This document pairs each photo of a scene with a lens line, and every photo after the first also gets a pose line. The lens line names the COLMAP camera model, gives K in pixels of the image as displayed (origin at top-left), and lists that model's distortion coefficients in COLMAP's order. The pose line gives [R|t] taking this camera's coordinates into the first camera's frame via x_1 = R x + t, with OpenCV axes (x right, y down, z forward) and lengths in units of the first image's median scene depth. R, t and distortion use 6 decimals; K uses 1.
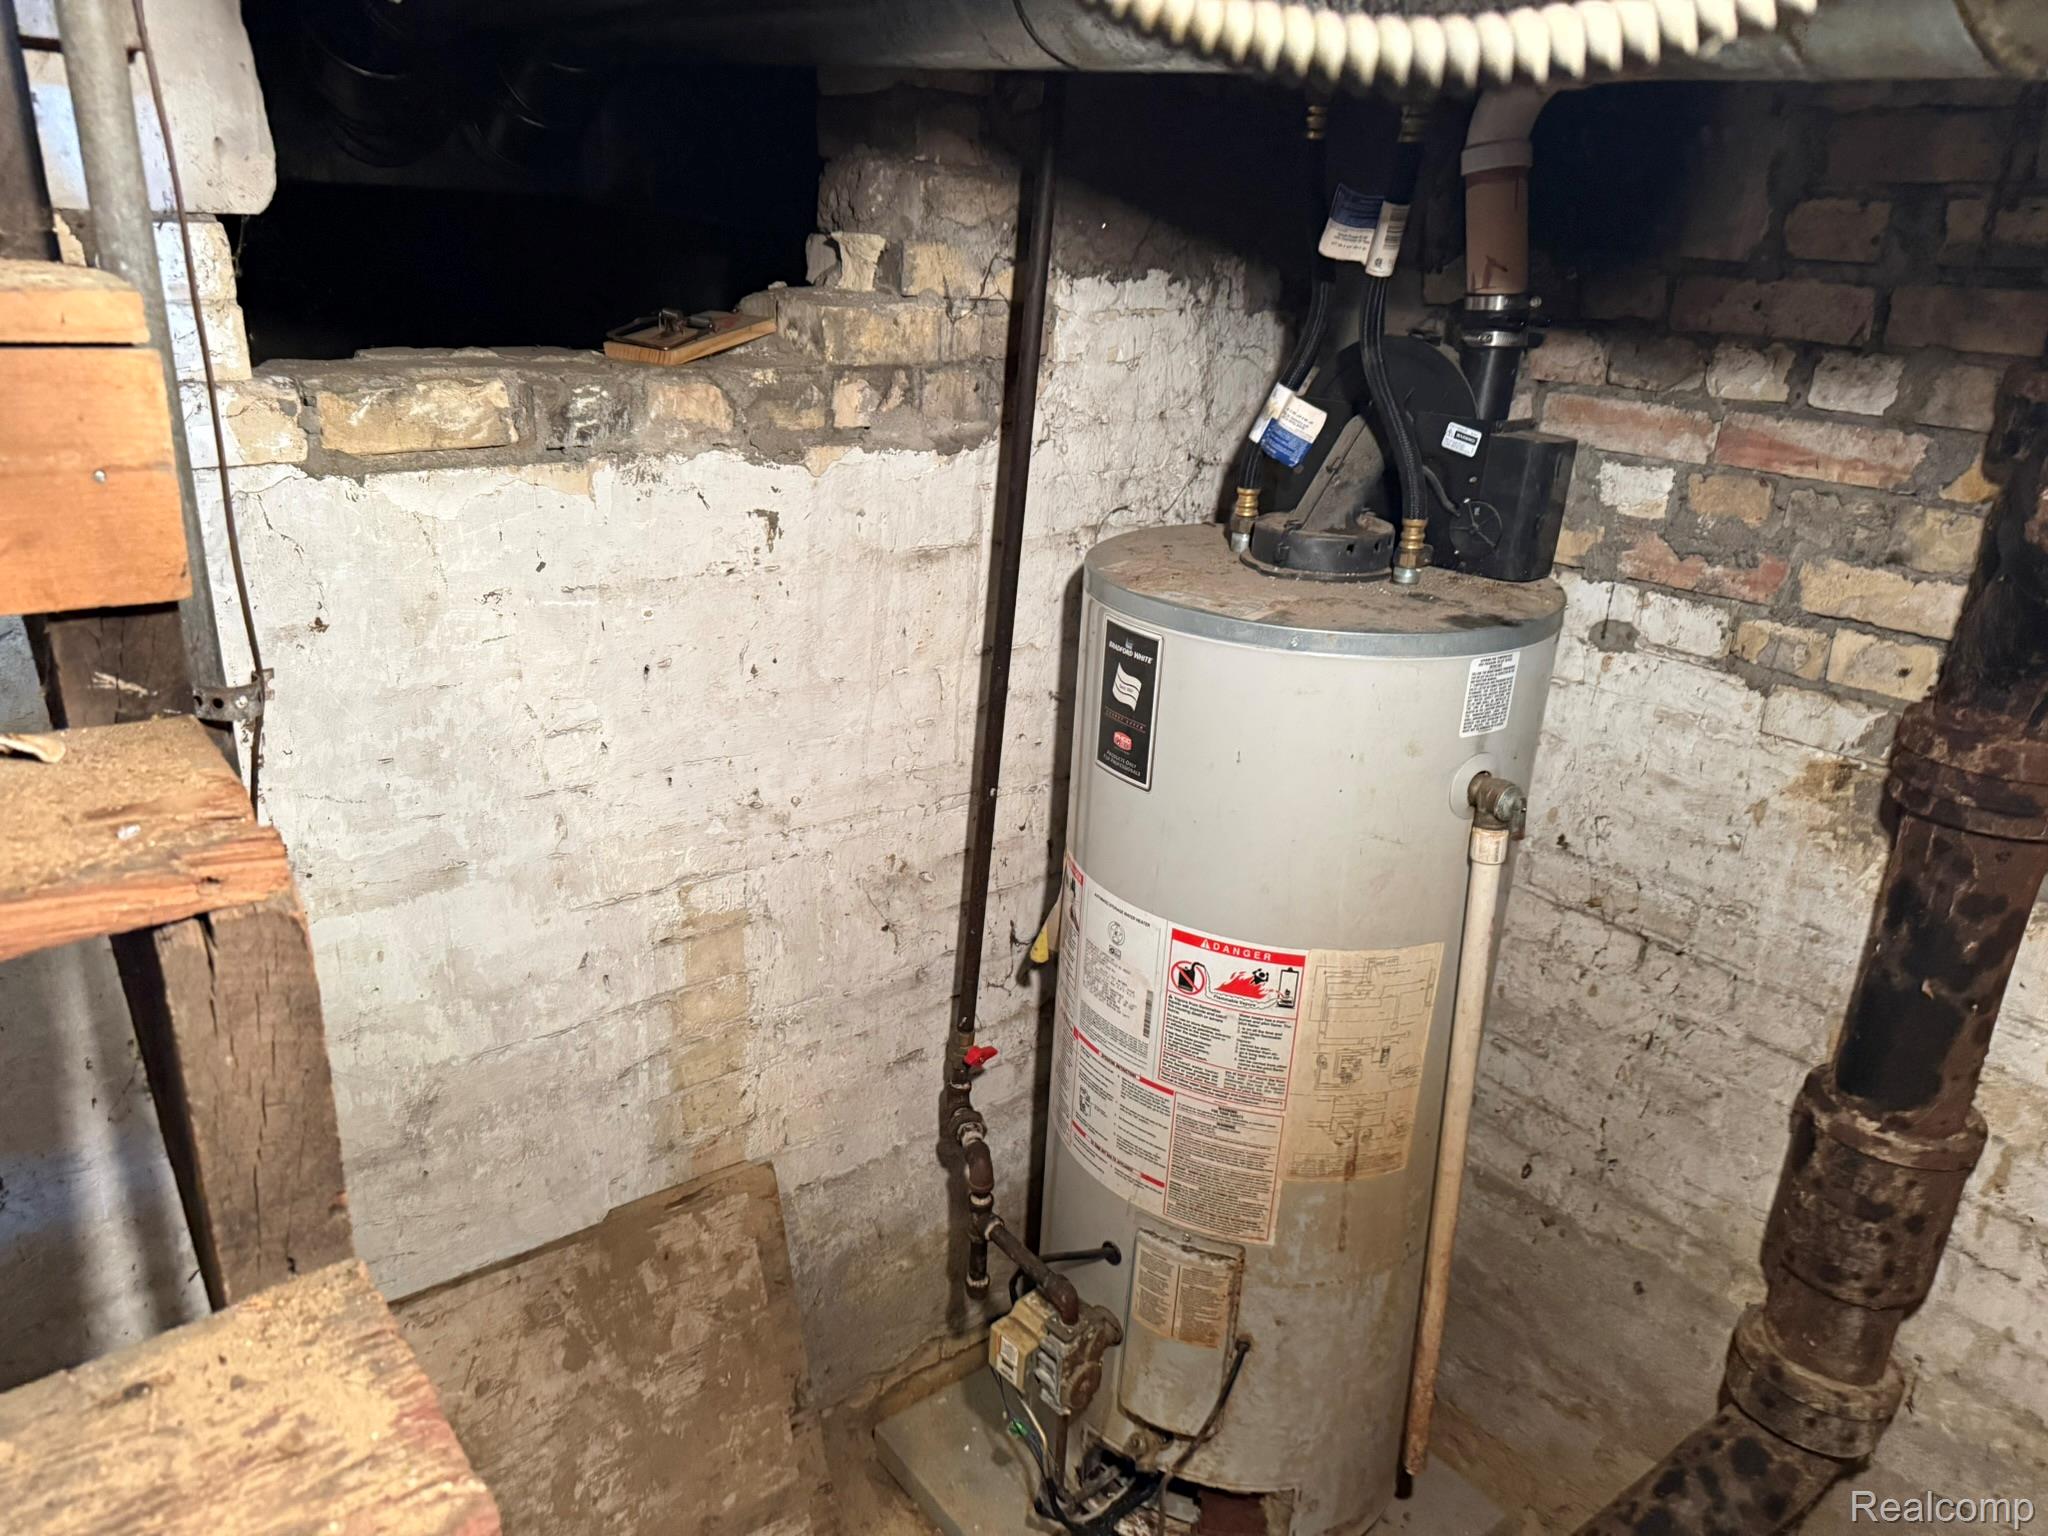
lens RADIAL K [[1405.7, 0, 1024.0], [0, 1405.7, 768.0], [0, 0, 1]] dist [0.112910, -0.164323]
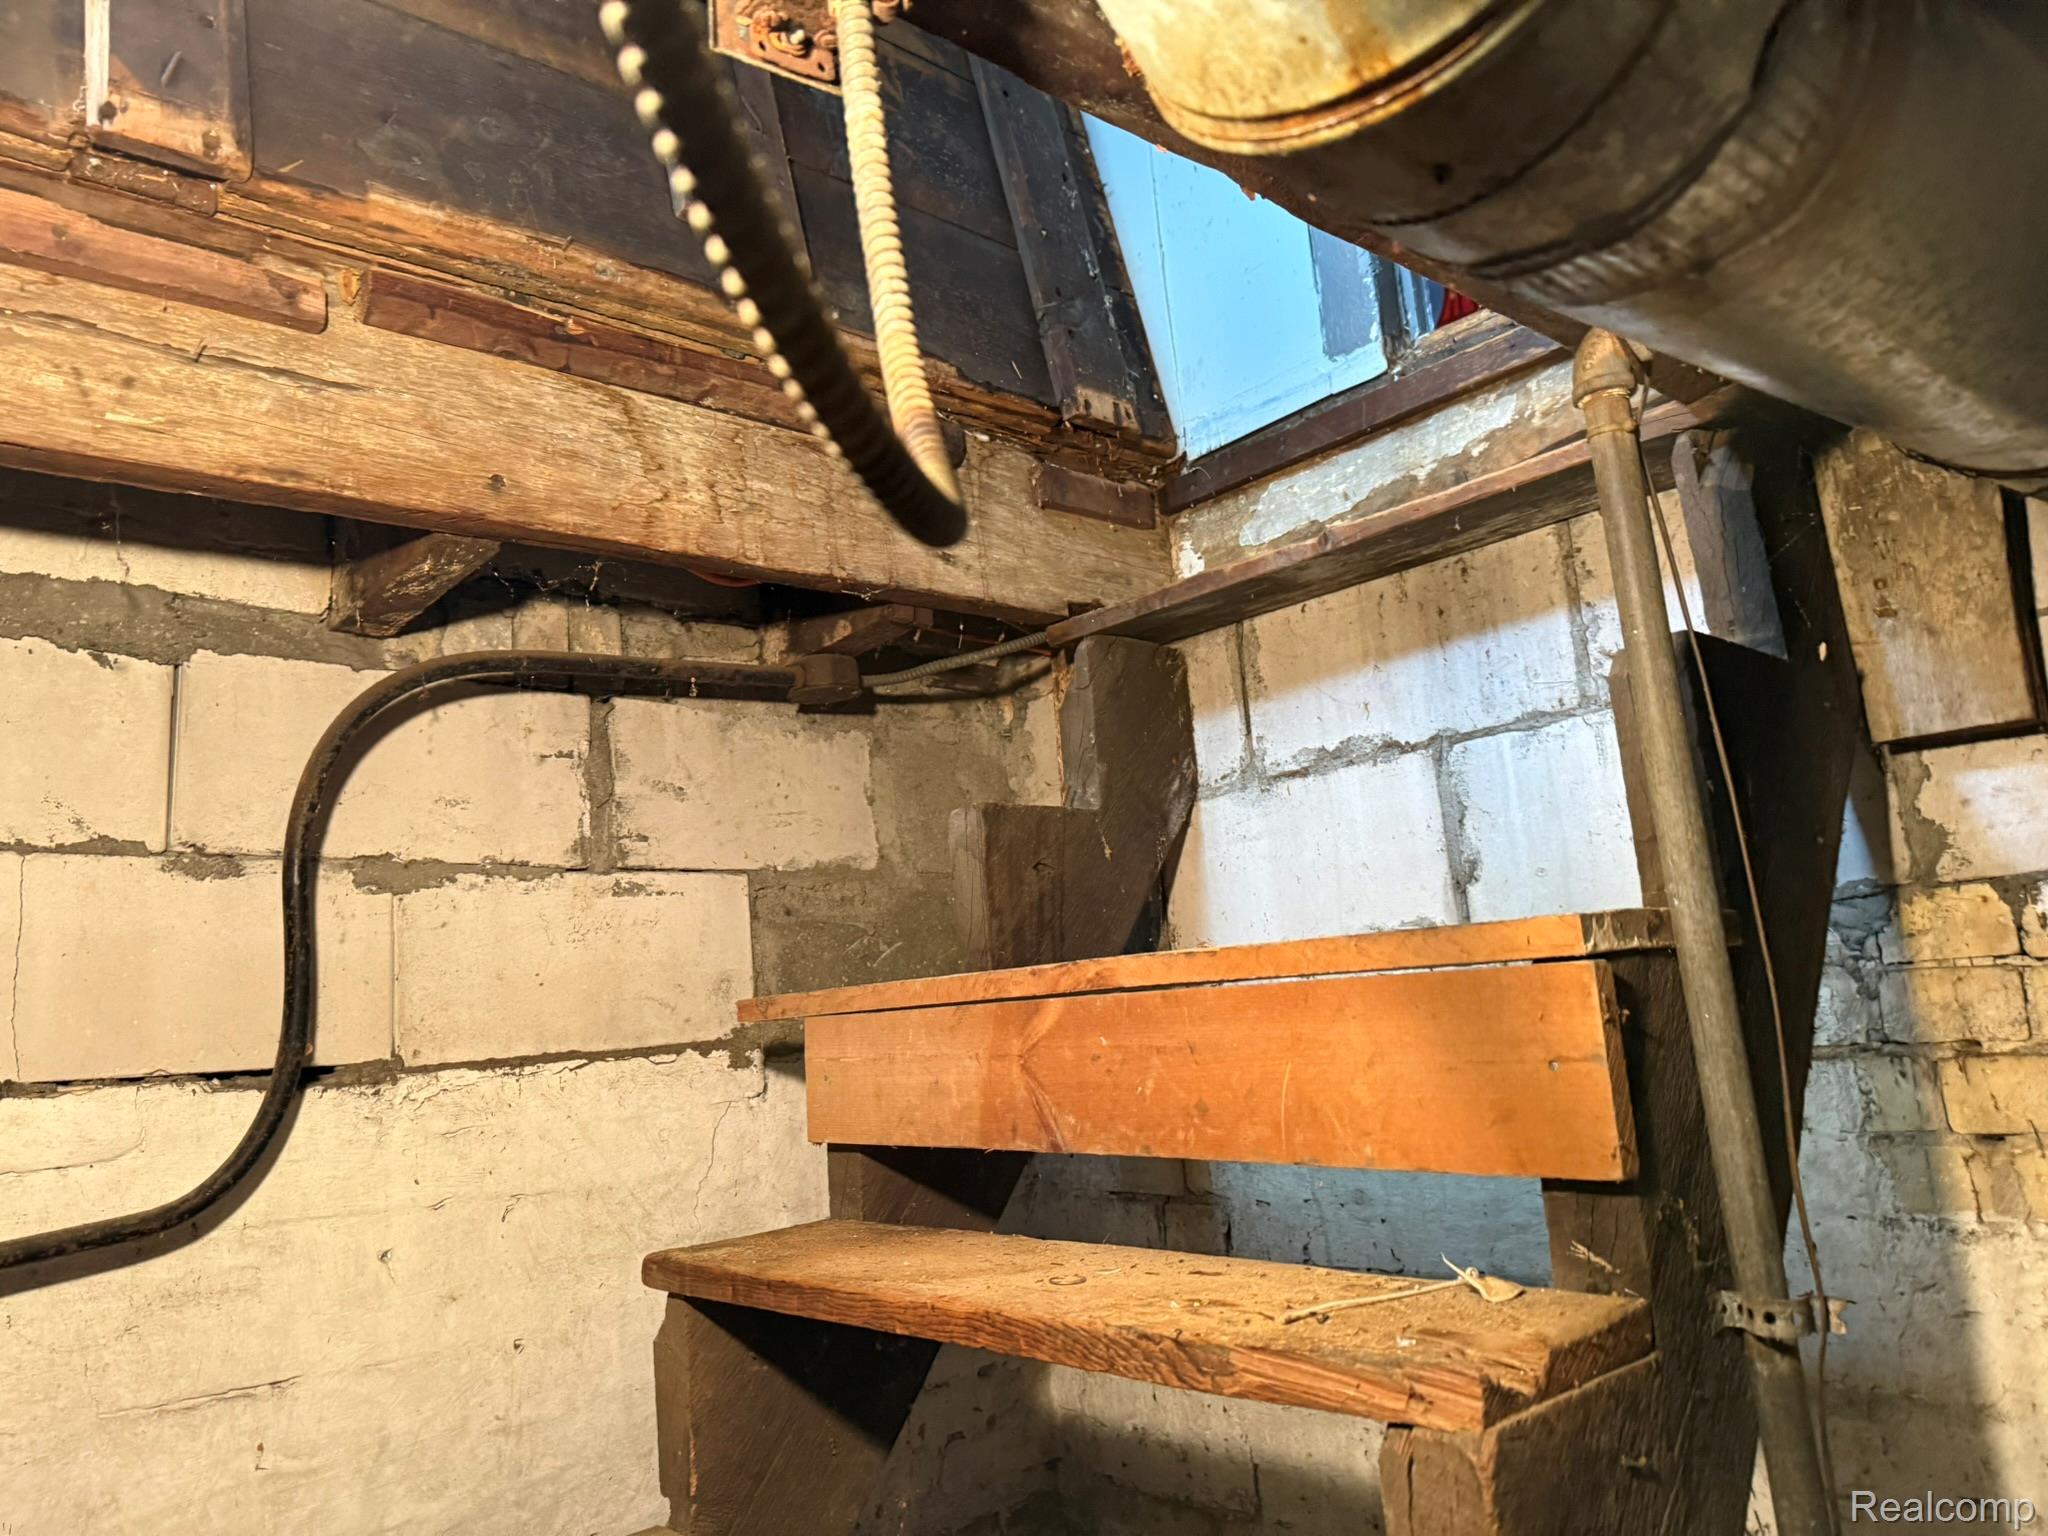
lens RADIAL K [[1405.7, 0, 1024.0], [0, 1405.7, 768.0], [0, 0, 1]] dist [0.112910, -0.164323]
pose [[0.066252, -0.227049, -0.971627, 0.524437], [-0.282835, 0.929554, -0.236503, -0.023111], [0.956878, 0.290479, -0.002633, 0.467159]]
